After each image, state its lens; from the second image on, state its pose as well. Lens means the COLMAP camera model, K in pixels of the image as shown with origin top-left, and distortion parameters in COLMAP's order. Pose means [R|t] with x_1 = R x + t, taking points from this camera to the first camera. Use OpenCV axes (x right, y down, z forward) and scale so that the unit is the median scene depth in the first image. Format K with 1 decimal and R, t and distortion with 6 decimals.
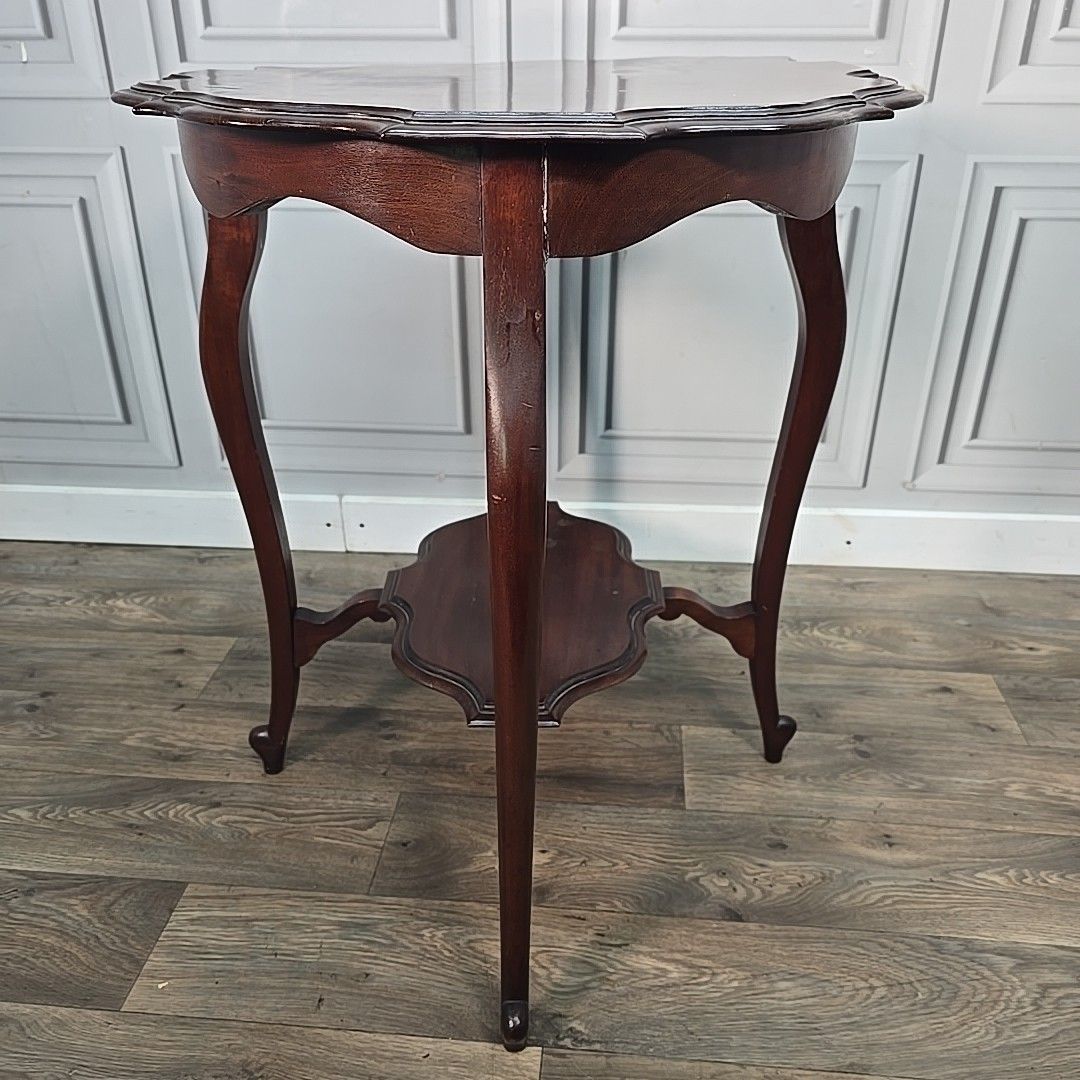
lens RADIAL K [[994.3, 0, 539.4], [0, 994.3, 537.2], [0, 0, 1]] dist [0.019737, 0.000000]
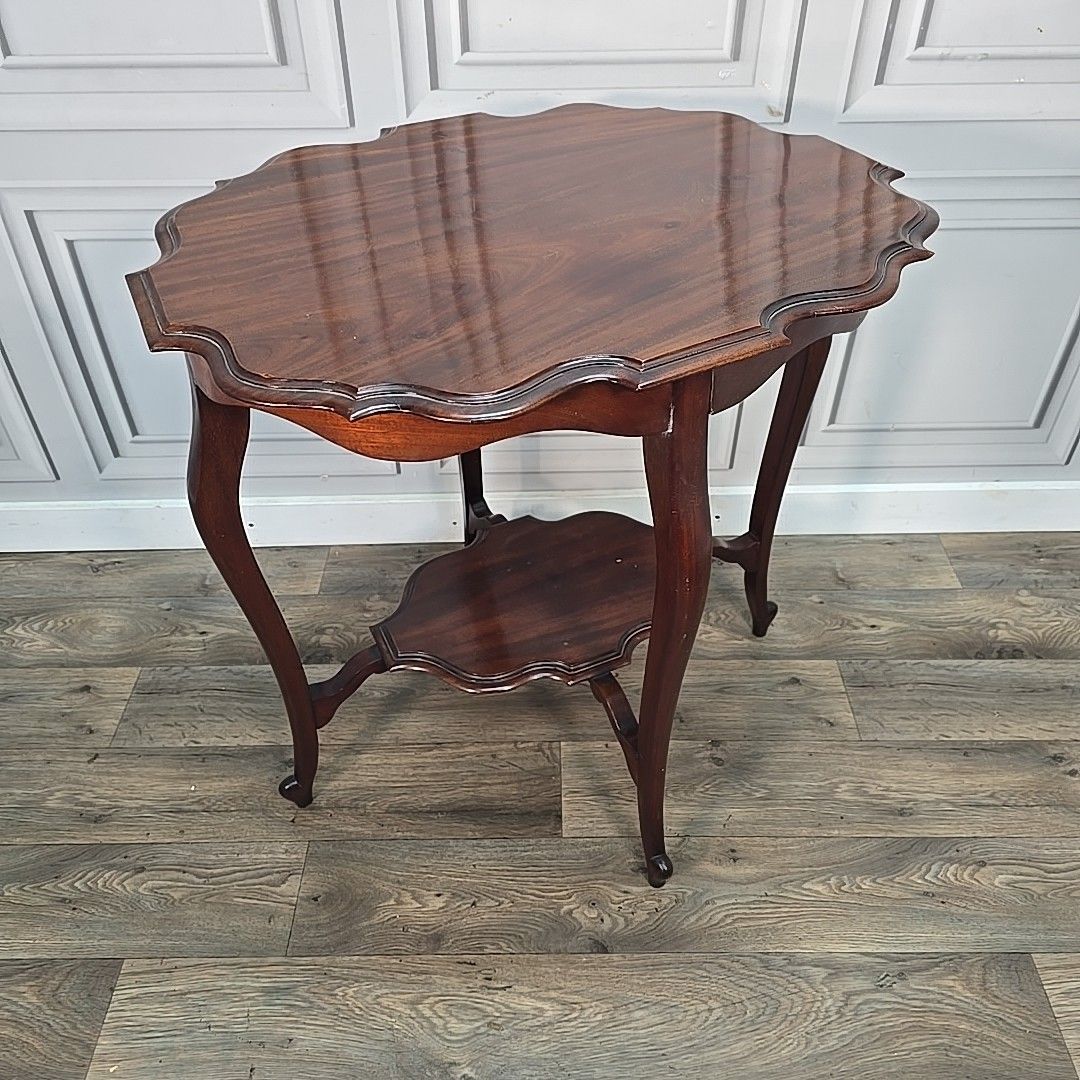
lens RADIAL K [[994.3, 0, 540.9], [0, 994.3, 532.8], [0, 0, 1]] dist [0.019737, 0.000000]
pose [[0.995189, -0.068266, 0.070272, 0.064607], [0.050015, 0.970767, 0.234756, -0.329835], [-0.084243, -0.230112, 0.969511, -0.025418]]
